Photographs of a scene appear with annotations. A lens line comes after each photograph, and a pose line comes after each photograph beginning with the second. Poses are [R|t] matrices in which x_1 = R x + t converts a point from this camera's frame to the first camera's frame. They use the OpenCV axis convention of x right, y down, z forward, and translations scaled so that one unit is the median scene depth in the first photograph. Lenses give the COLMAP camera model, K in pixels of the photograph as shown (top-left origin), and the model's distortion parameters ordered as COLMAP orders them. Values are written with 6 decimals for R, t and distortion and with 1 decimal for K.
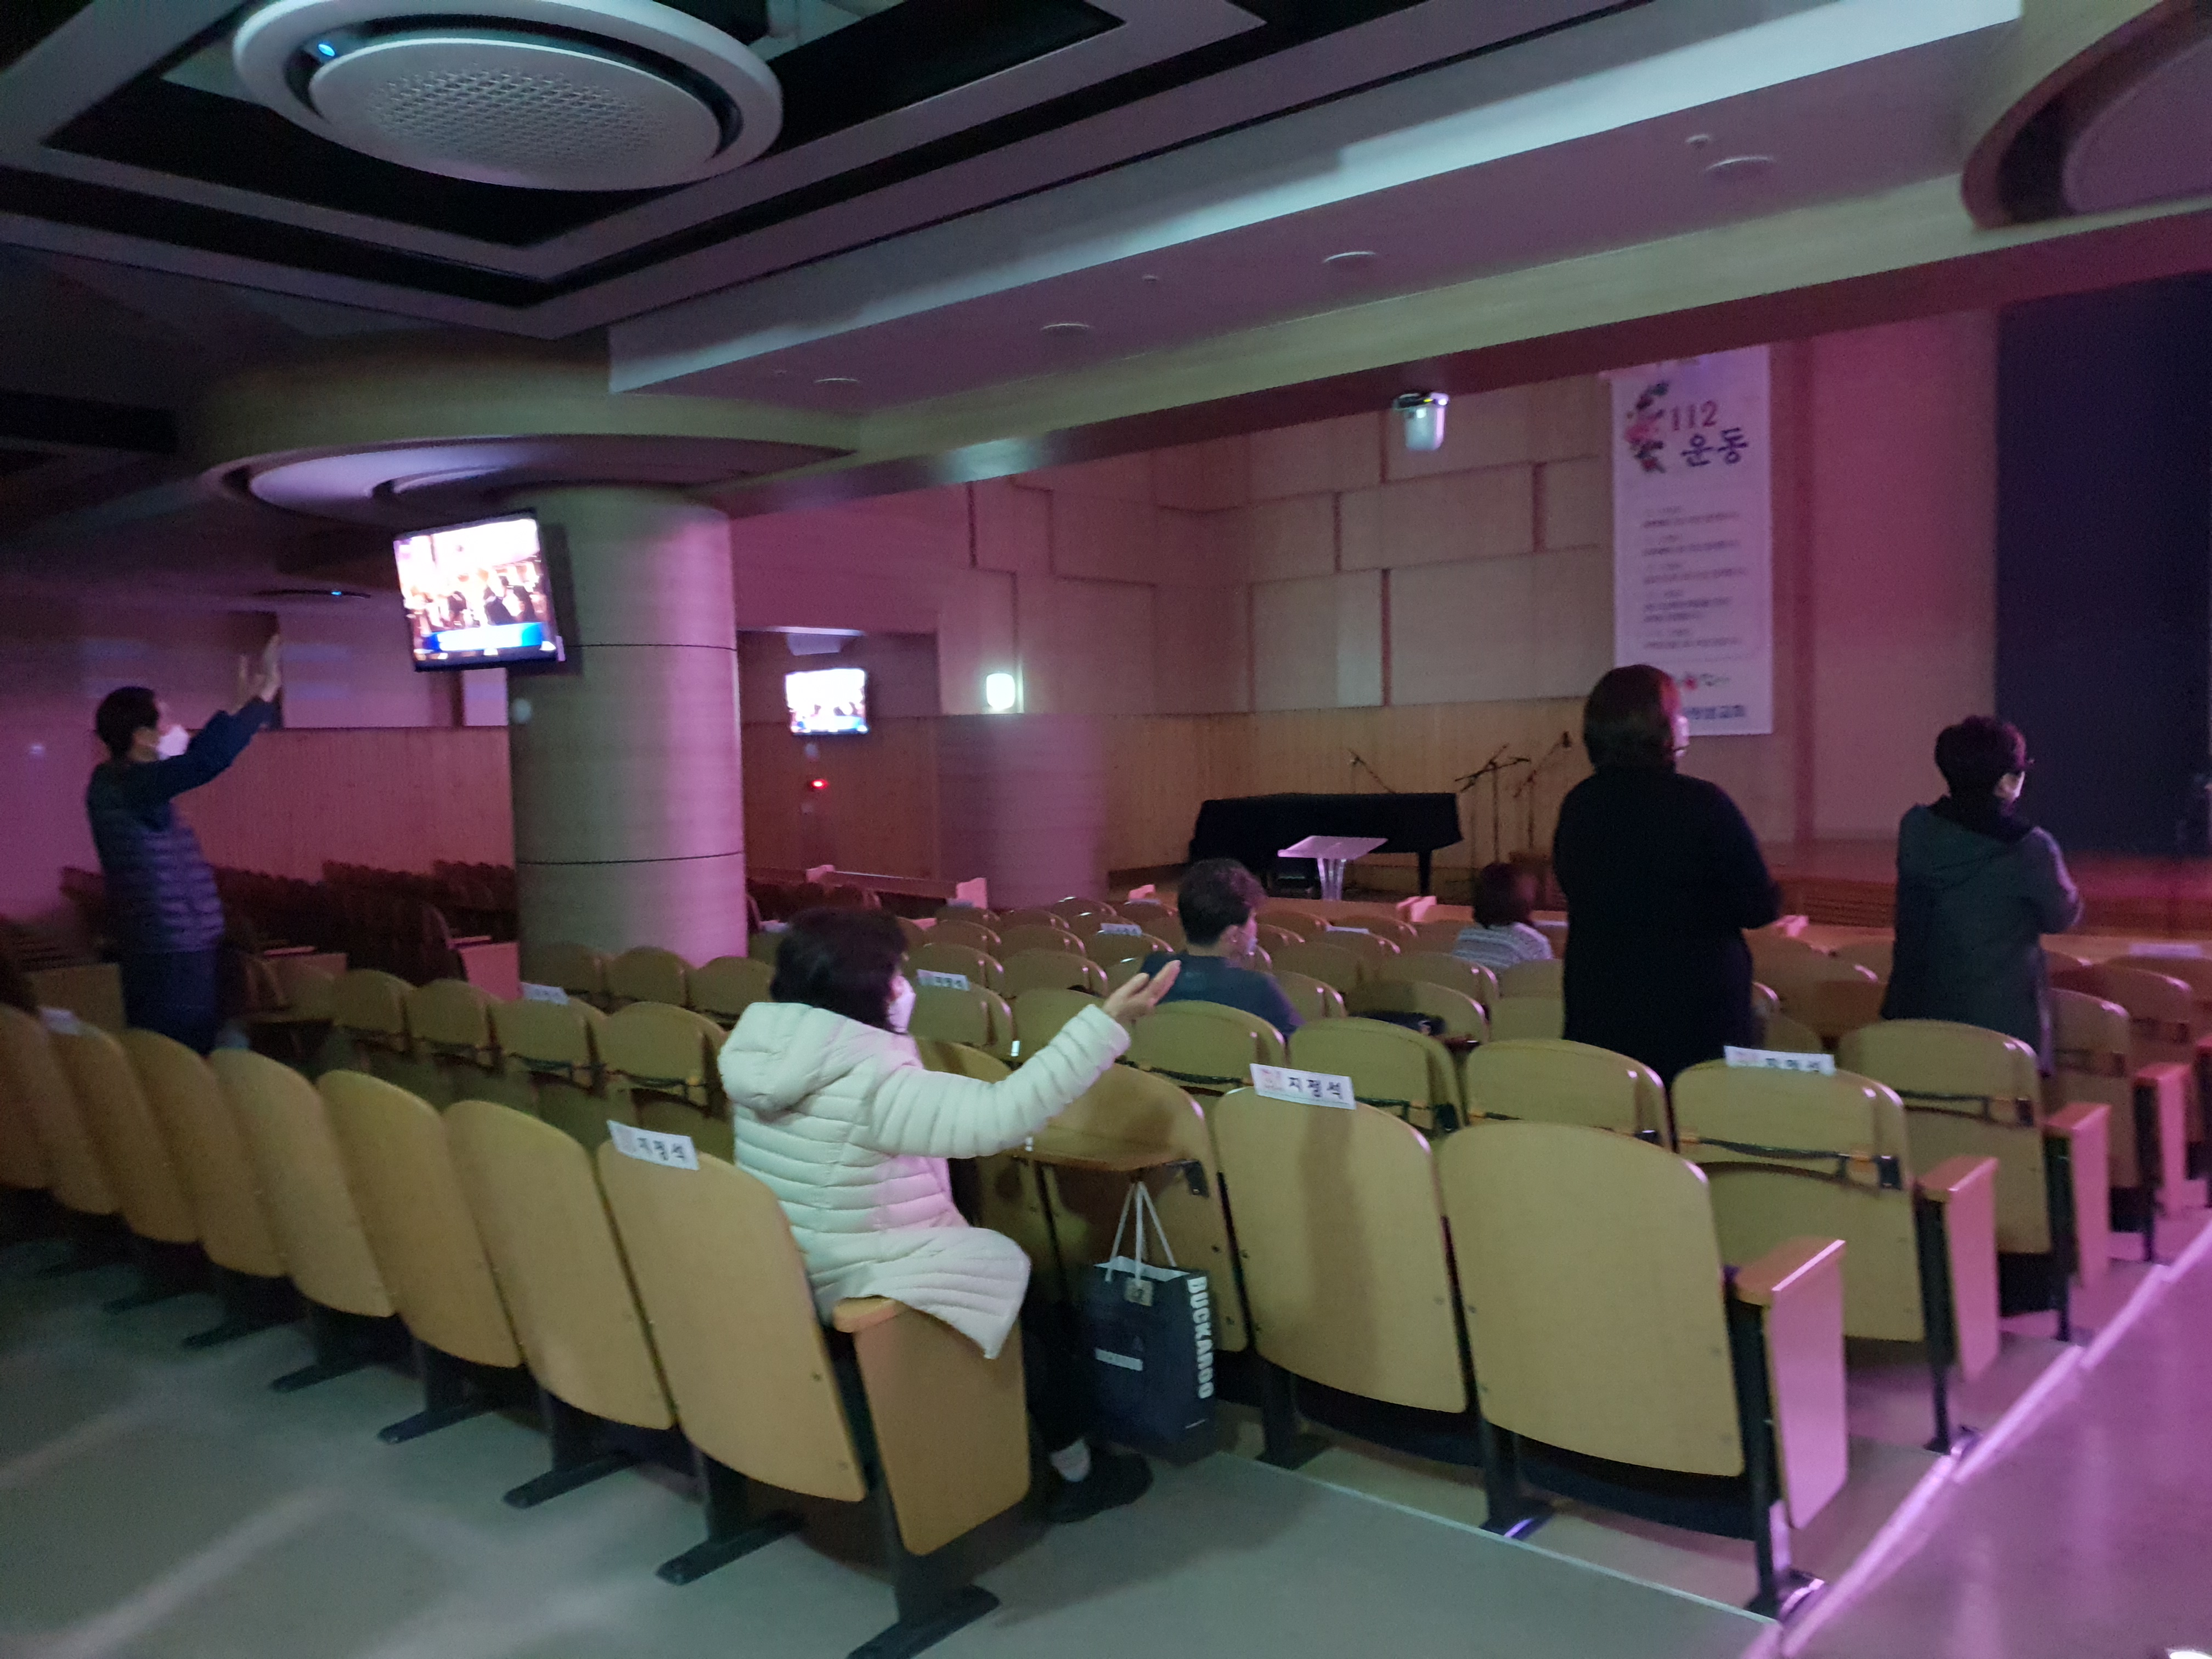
lens RADIAL K [[1708.6, 0, 1106.0], [0, 1708.6, 829.5], [0, 0, 1]] dist [0.000891, 0.001033]
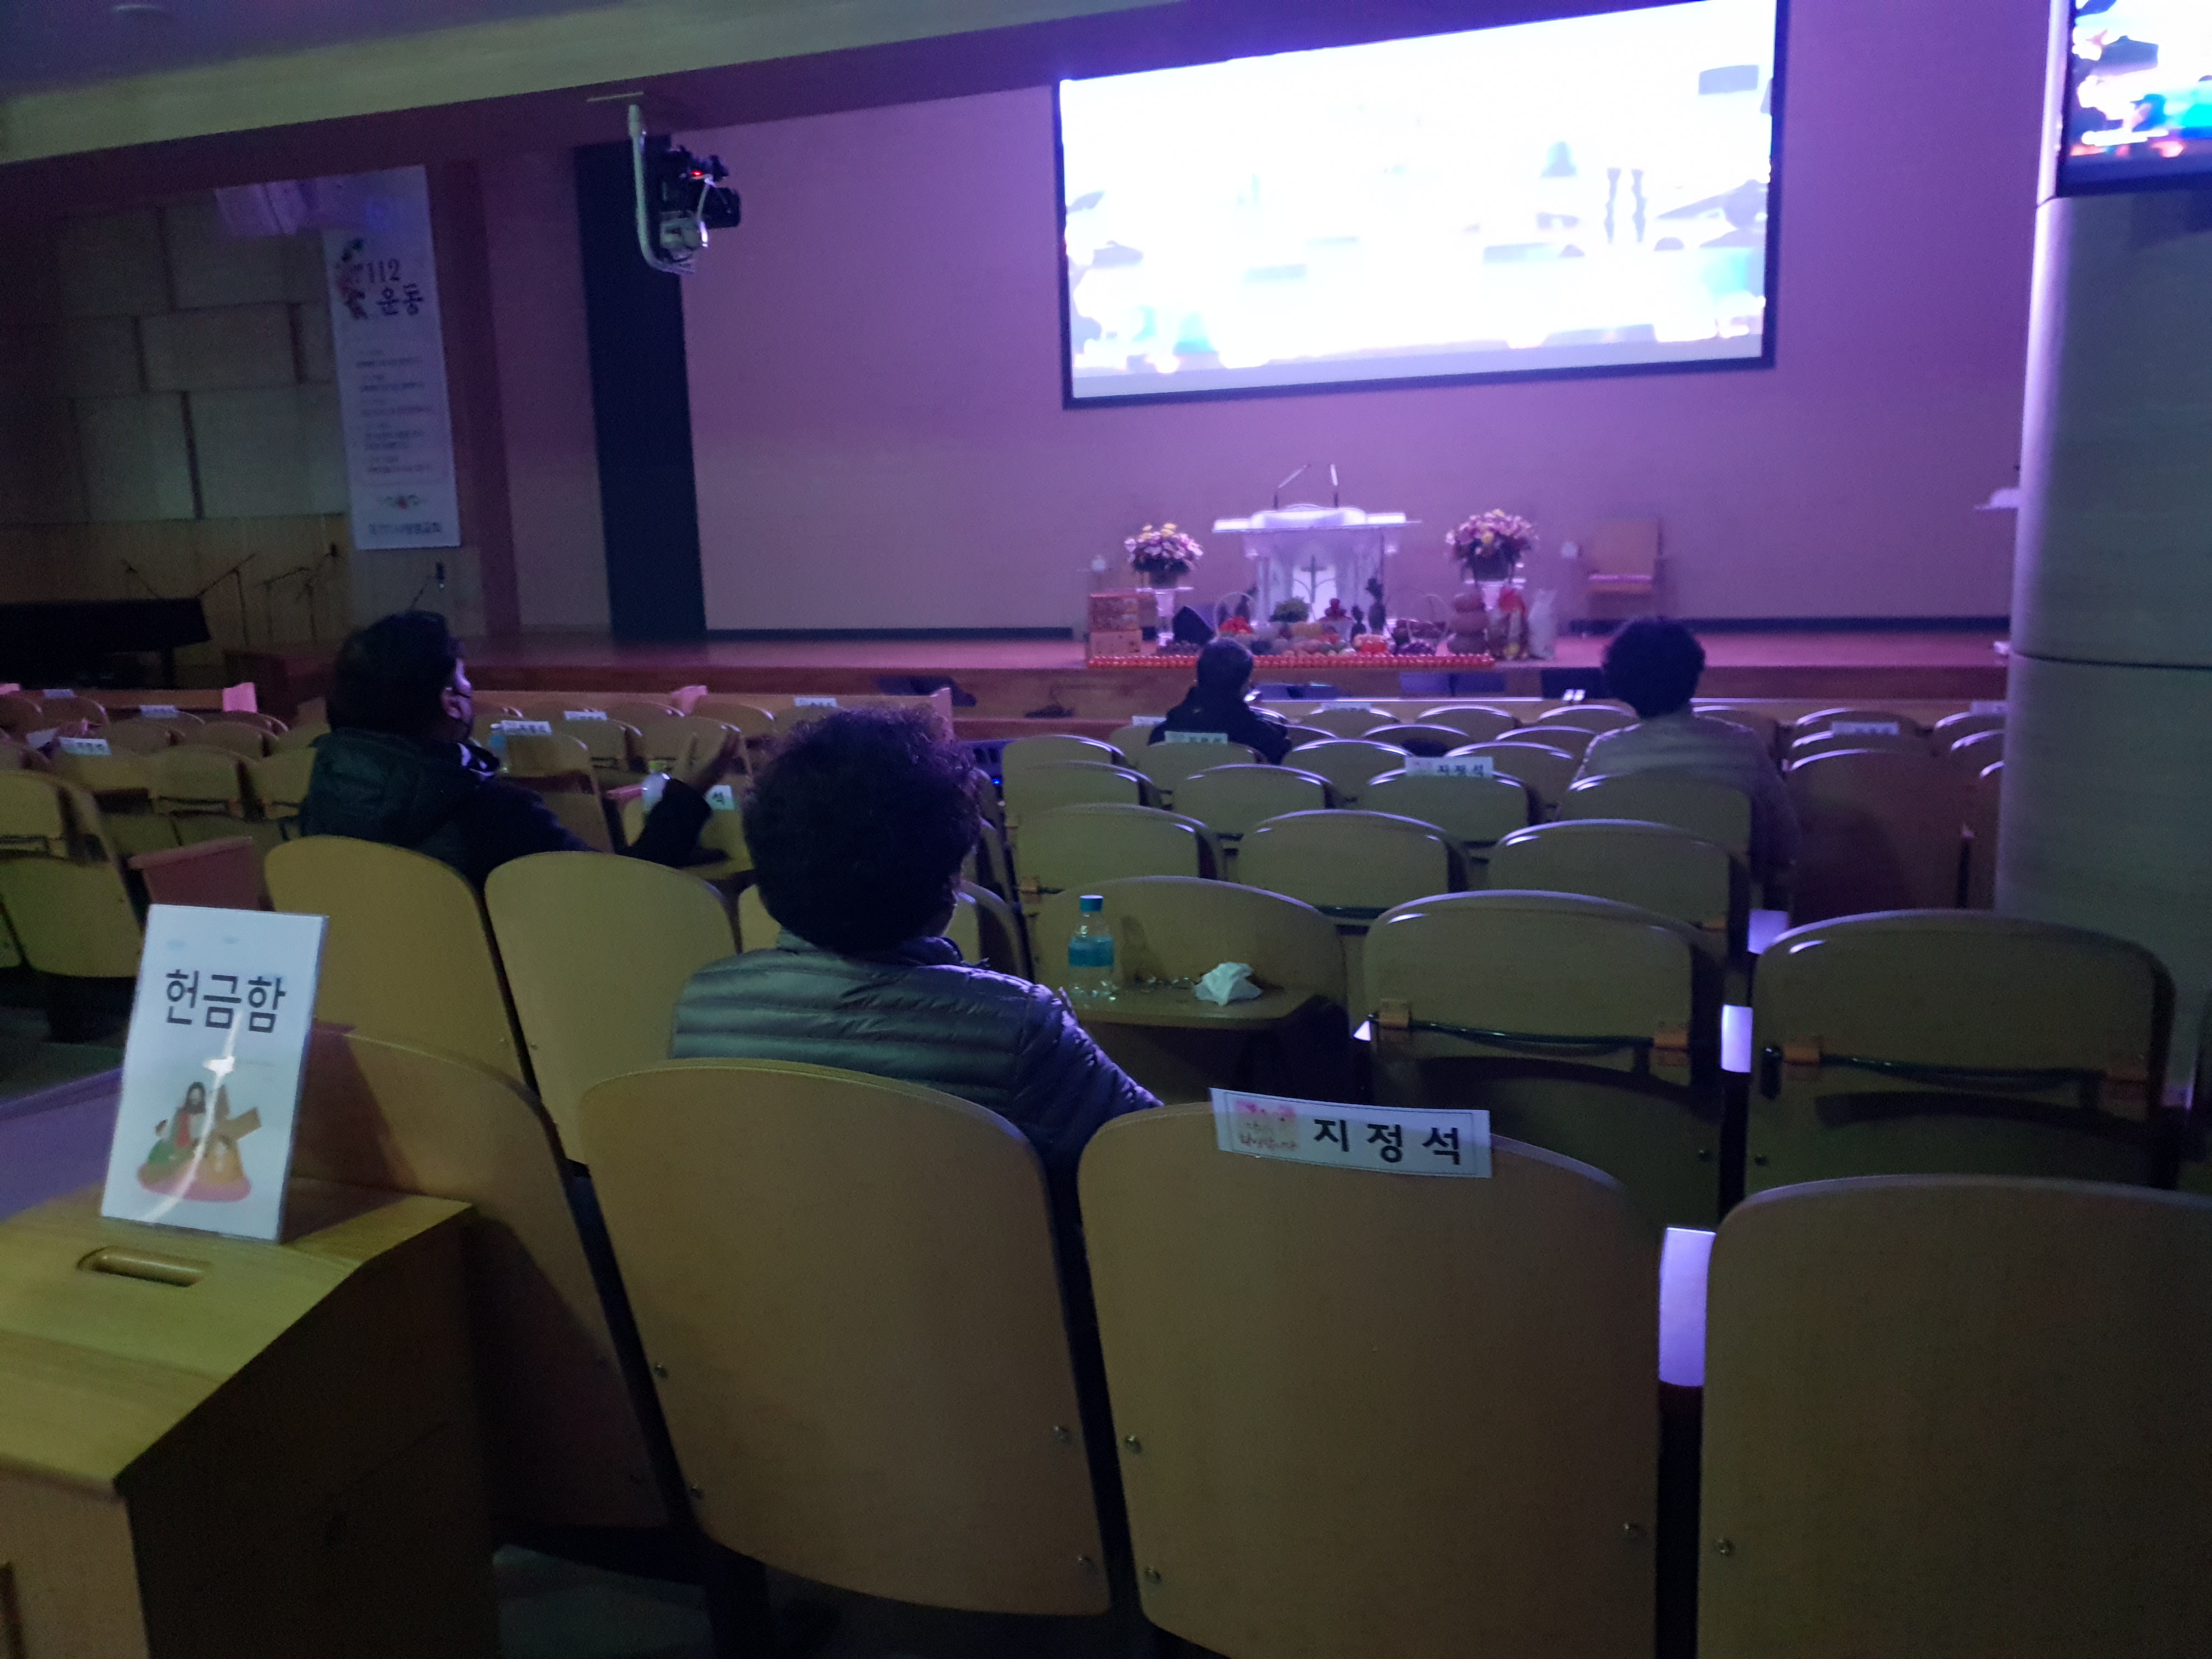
lens RADIAL K [[1708.6, 0, 1106.0], [0, 1708.6, 829.5], [0, 0, 1]] dist [0.000891, 0.001033]
pose [[0.932940, -0.061343, 0.354767, 0.359860], [0.020962, 0.992961, 0.116571, 0.011310], [-0.359421, -0.101317, 0.927659, -0.296009]]
